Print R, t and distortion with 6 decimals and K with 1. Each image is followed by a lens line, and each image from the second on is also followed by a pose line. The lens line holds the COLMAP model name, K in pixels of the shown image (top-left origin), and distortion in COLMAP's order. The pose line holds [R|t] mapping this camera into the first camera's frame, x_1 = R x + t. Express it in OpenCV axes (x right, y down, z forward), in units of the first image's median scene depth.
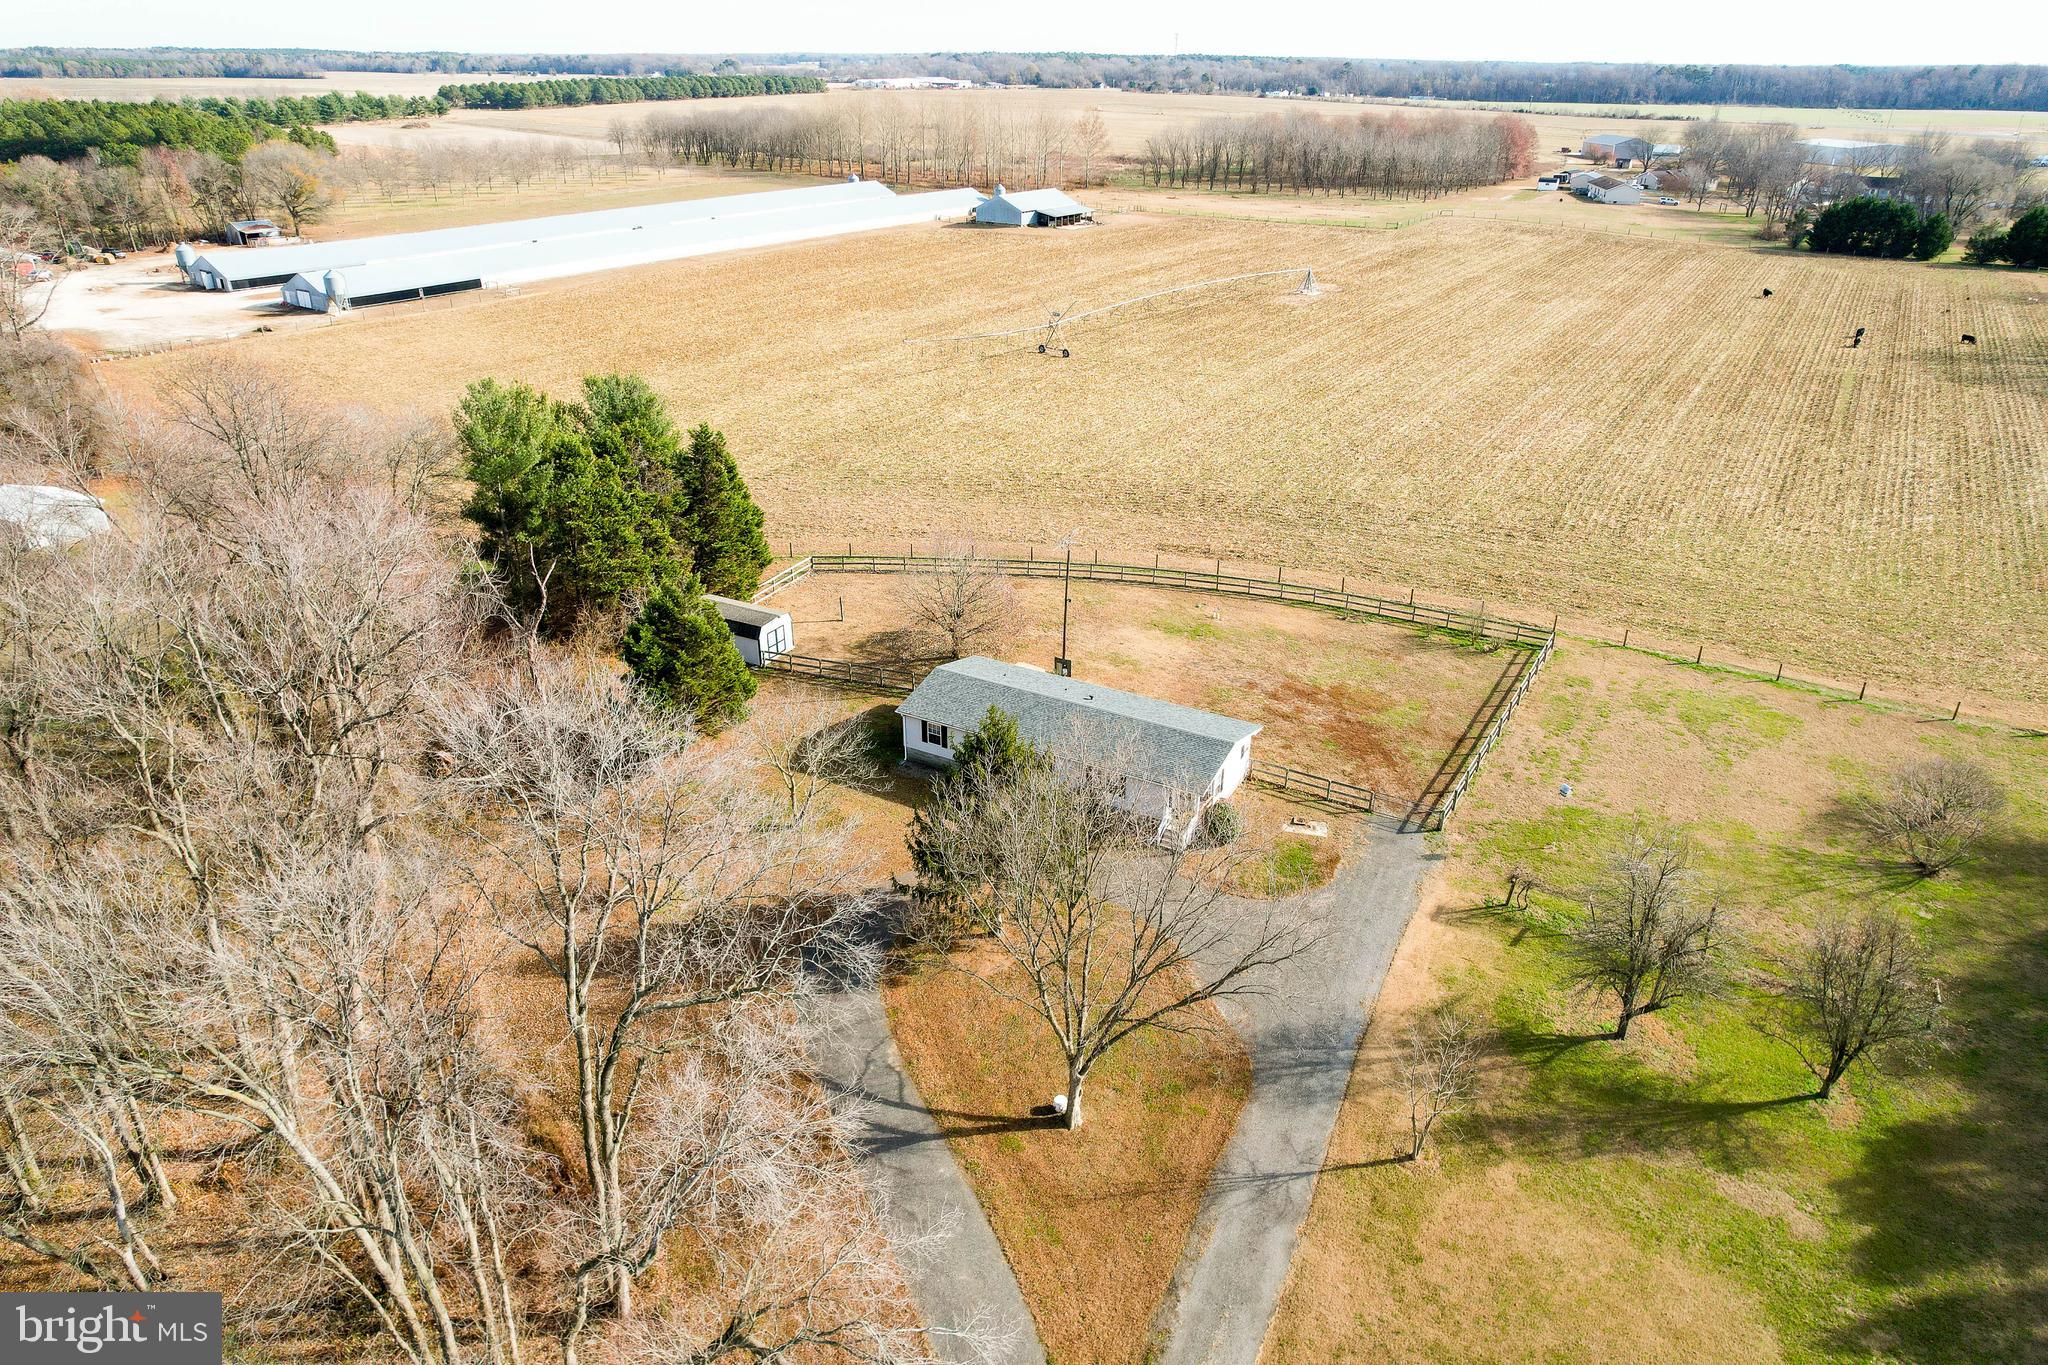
lens RADIAL K [[1317.8, 0, 1033.6], [0, 1317.8, 673.2], [0, 0, 1]] dist [-0.064327, 0.054056]
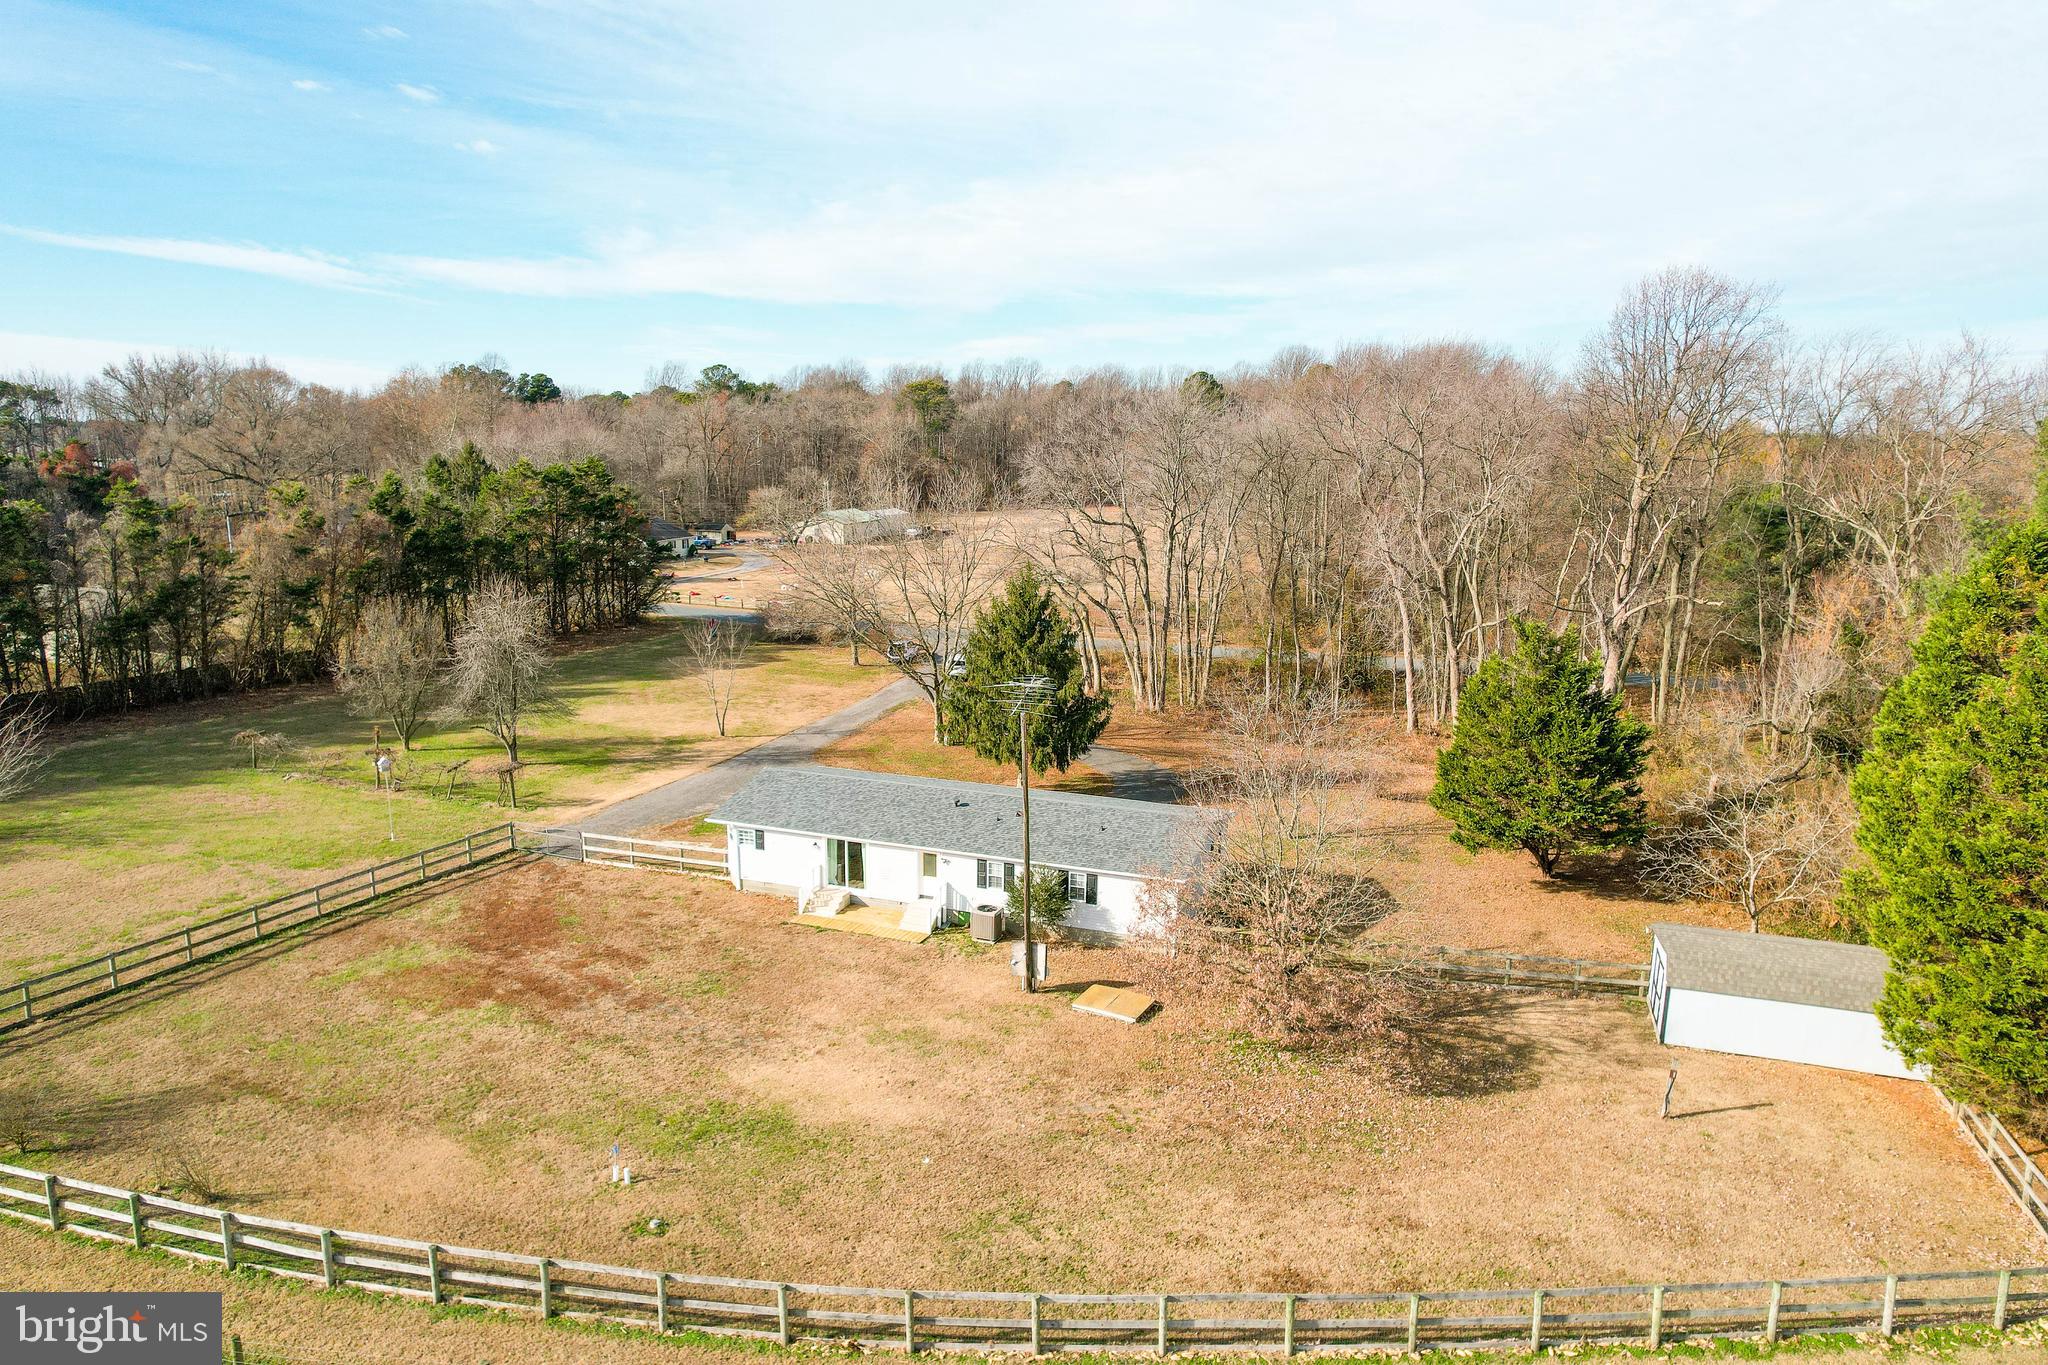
lens RADIAL K [[1317.8, 0, 1038.1], [0, 1317.8, 678.6], [0, 0, 1]] dist [-0.064327, 0.054056]
pose [[-0.987519, 0.014979, -0.156789, 0.092219], [-0.080816, 0.806245, 0.586036, -0.367340], [0.135188, 0.591392, -0.794971, 1.290018]]
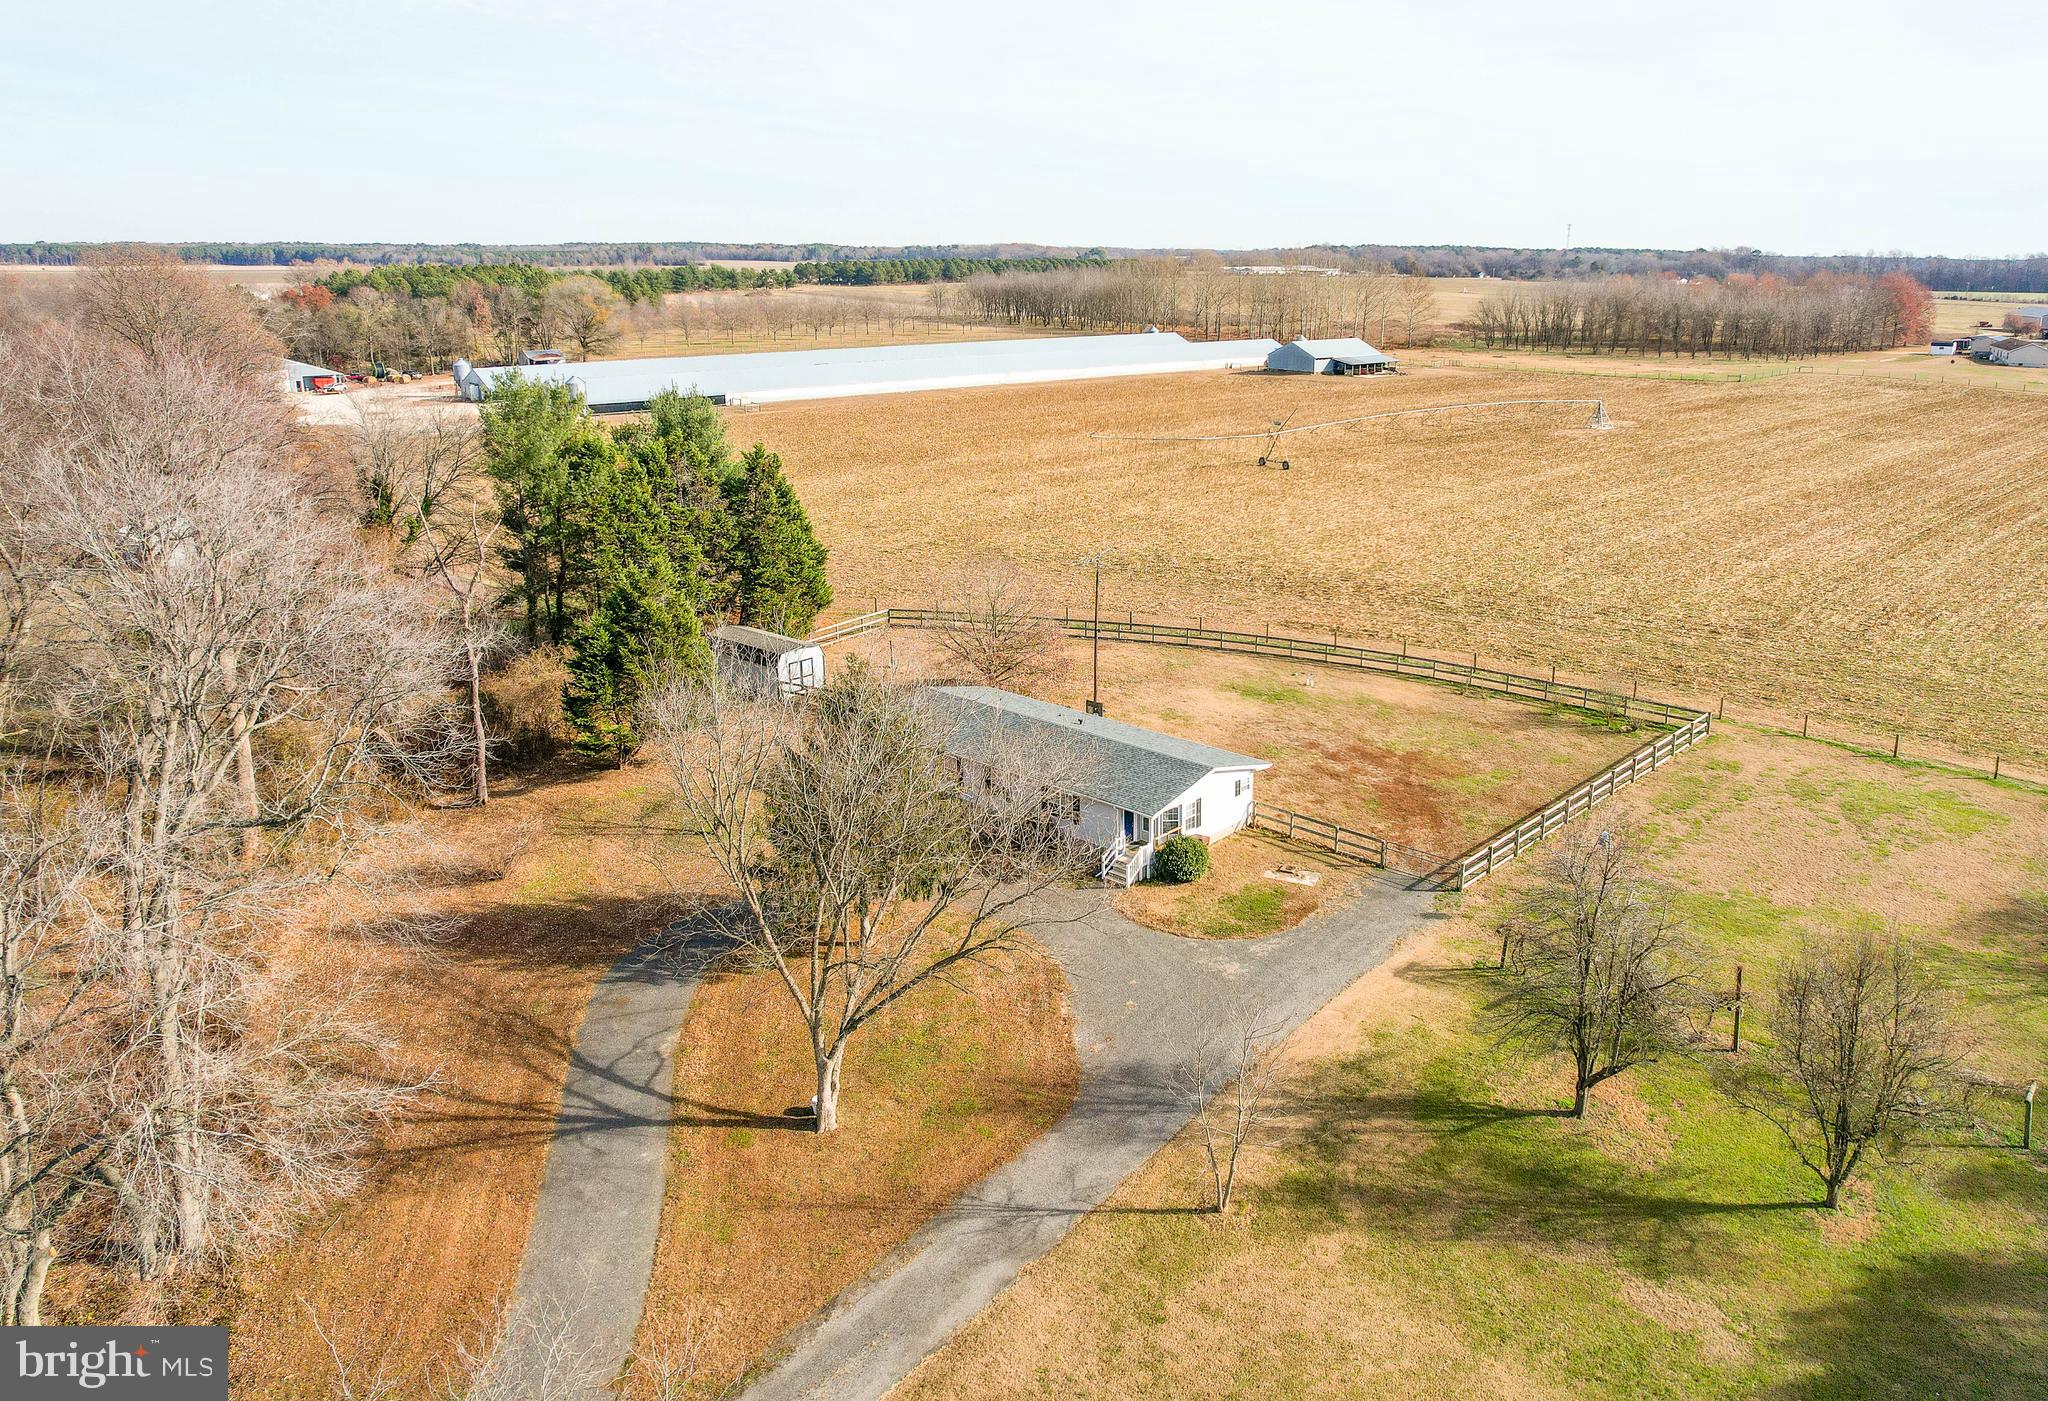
lens RADIAL K [[1464.2, 0, 1148.9], [0, 1464.2, 635.9], [0, 0, 1]] dist [-0.042922, 0.002211]
pose [[0.983341, 0.045671, -0.175937, 0.217678], [-0.077736, 0.980604, -0.179927, 0.113230], [0.164308, 0.190607, 0.967818, 0.063761]]
